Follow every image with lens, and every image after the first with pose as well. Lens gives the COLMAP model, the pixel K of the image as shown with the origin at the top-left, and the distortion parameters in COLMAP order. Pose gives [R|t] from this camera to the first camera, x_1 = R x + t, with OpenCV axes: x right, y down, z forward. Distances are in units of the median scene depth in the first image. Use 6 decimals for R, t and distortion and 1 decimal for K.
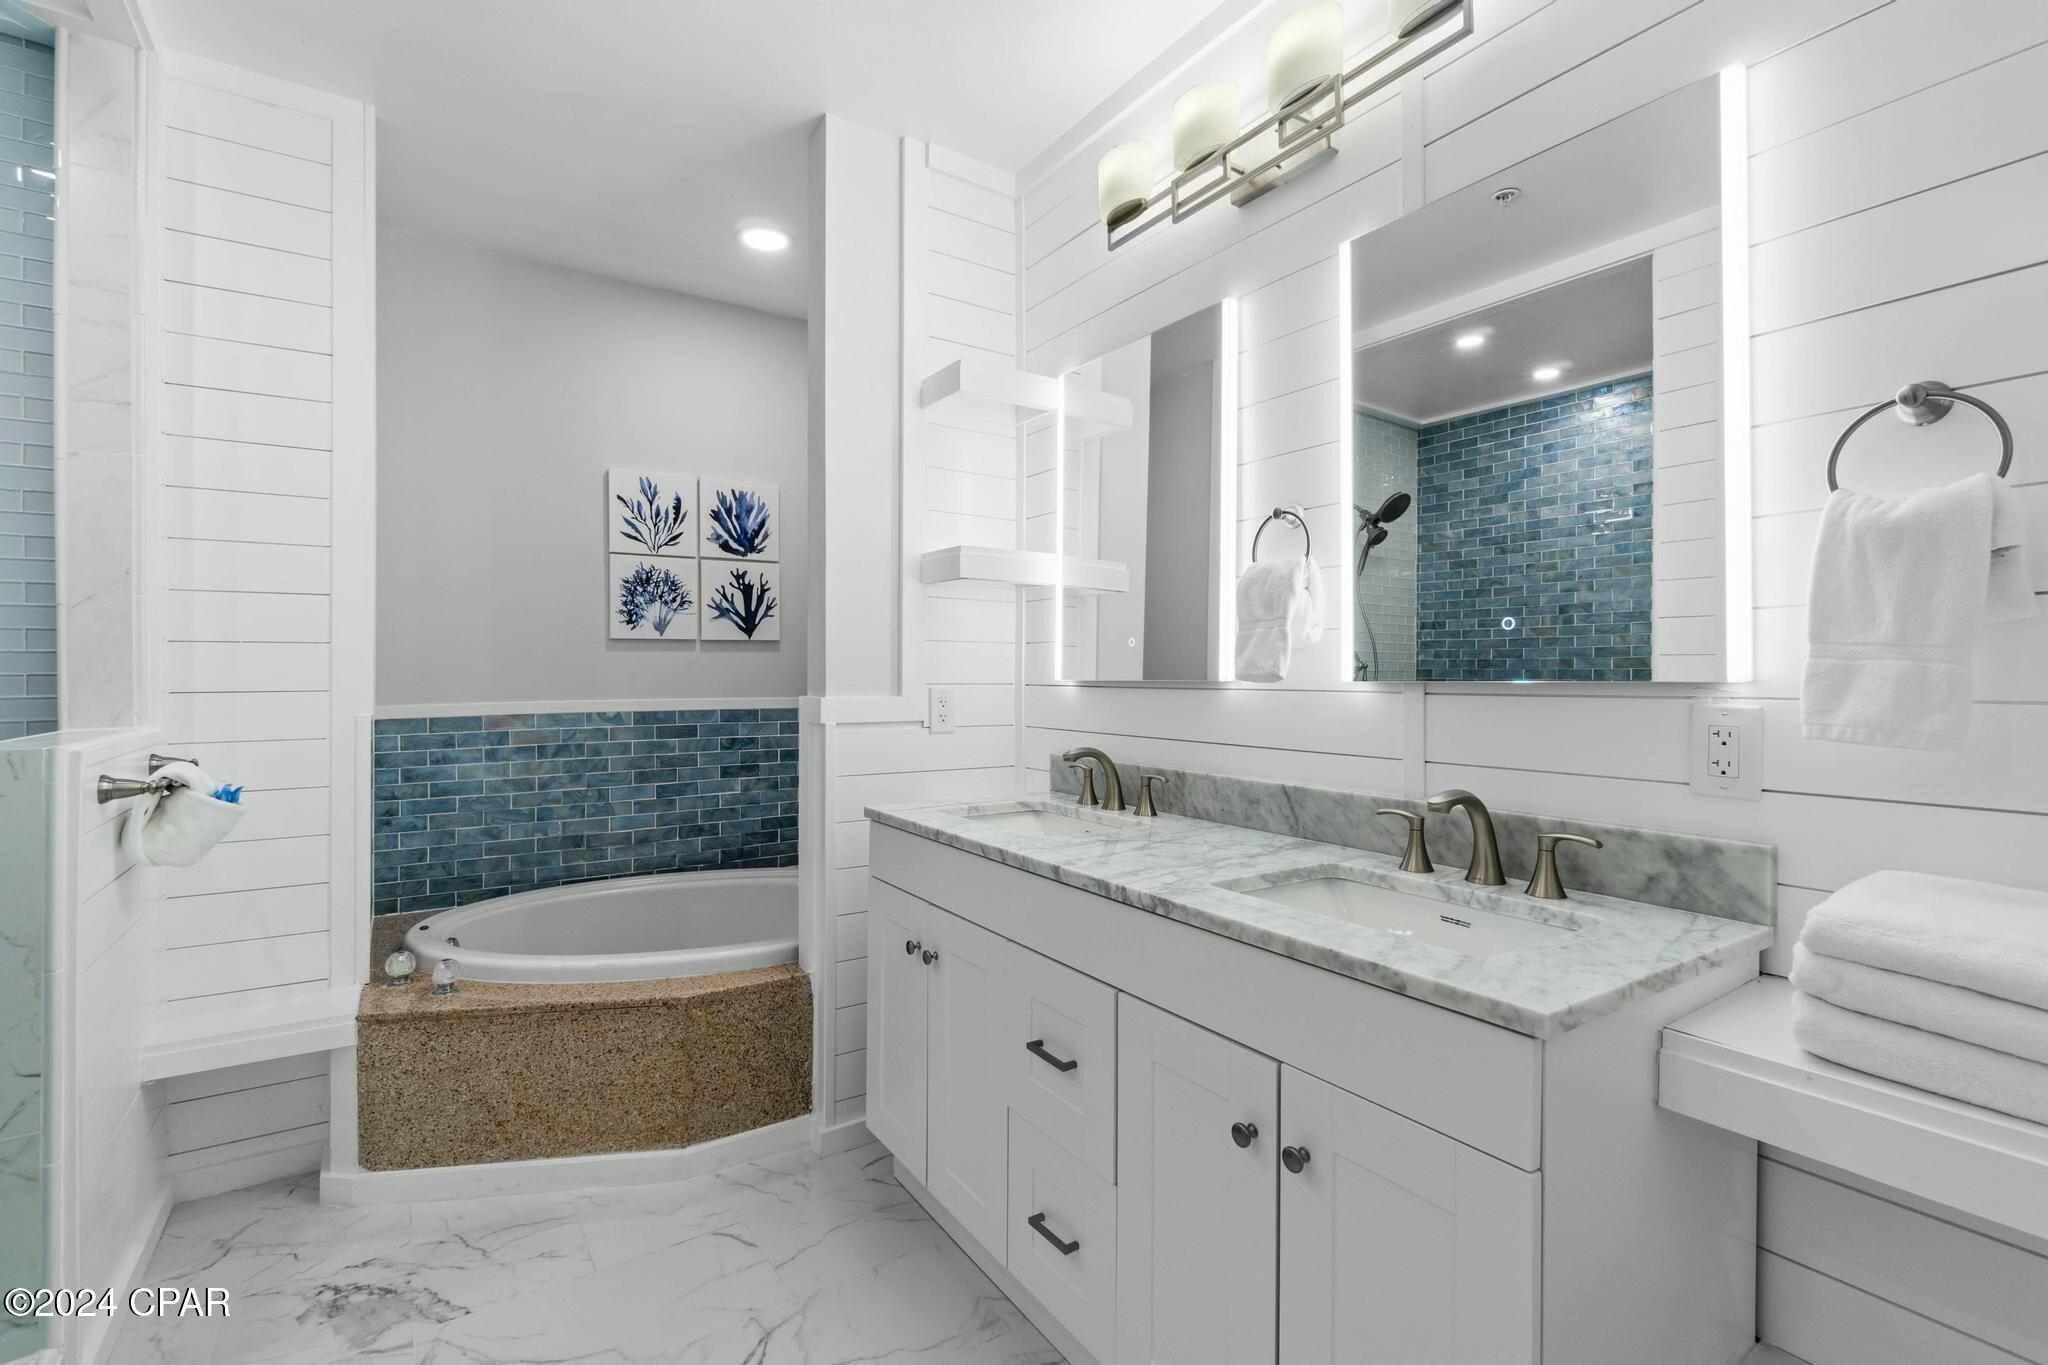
lens RADIAL K [[905.2, 0, 1013.7], [0, 905.2, 684.0], [0, 0, 1]] dist [-0.001174, -0.000134]
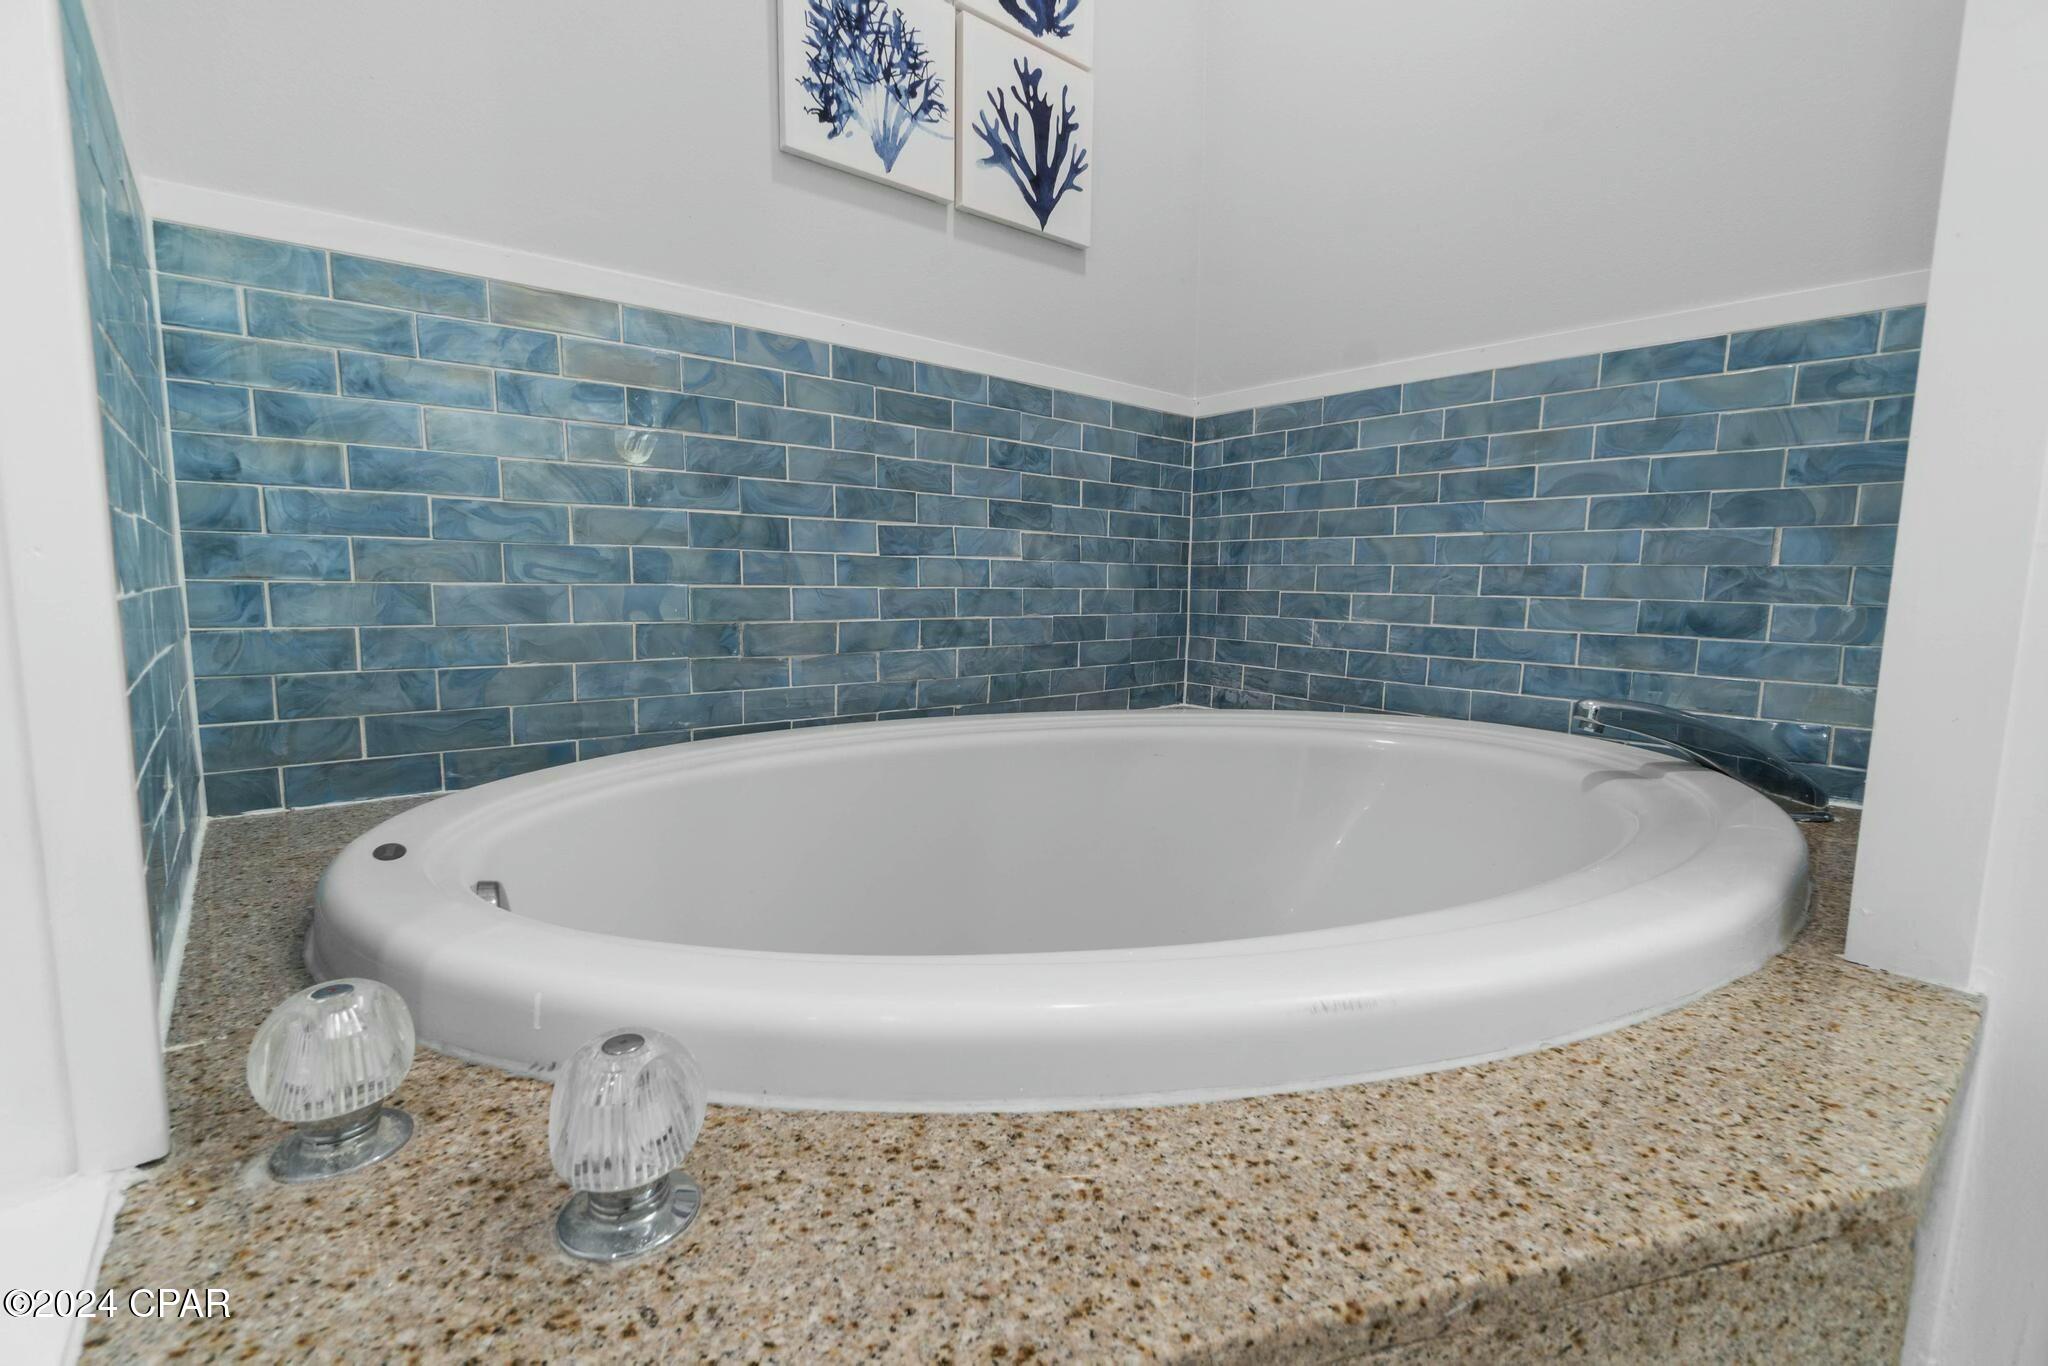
lens RADIAL K [[915.6, 0, 1027.1], [0, 915.6, 694.0], [0, 0, 1]] dist [0.001470, 0.000037]
pose [[0.994519, 0.000731, 0.104553, -0.394529], [-0.012926, 0.993164, 0.116010, 0.151030], [-0.103754, -0.116725, 0.987730, 0.572730]]
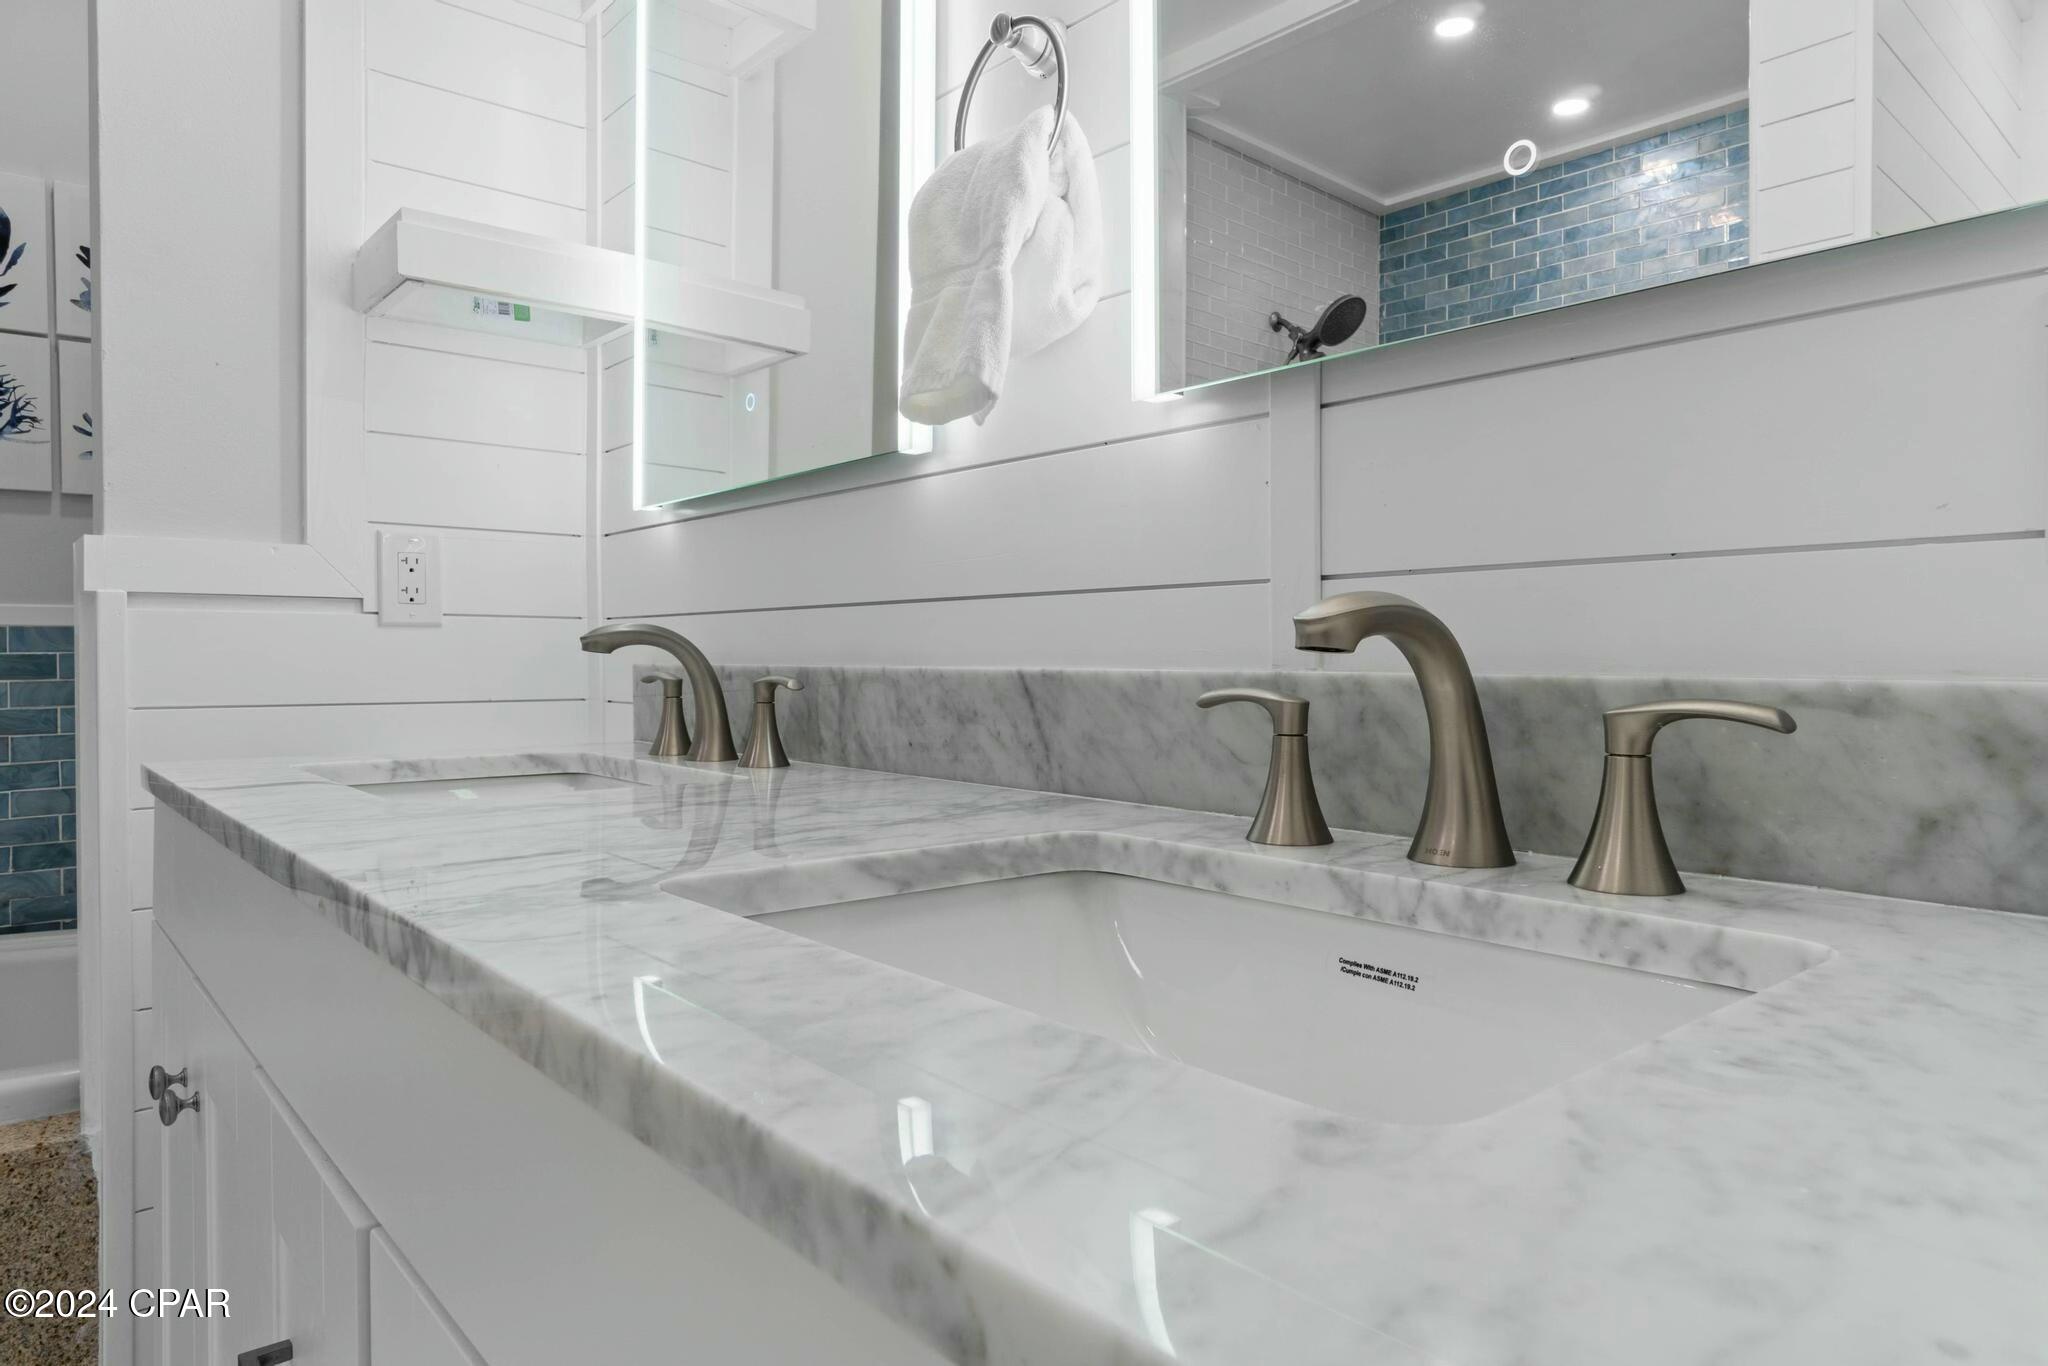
lens RADIAL K [[1233.1, 0, 1010.9], [0, 1233.1, 686.0], [0, 0, 1]] dist [-0.001009, -0.001256]
pose [[0.993552, -0.008098, 0.113091, 0.133109], [0.006964, 0.999921, 0.010419, 0.065798], [-0.113166, -0.009565, 0.993530, 0.246049]]
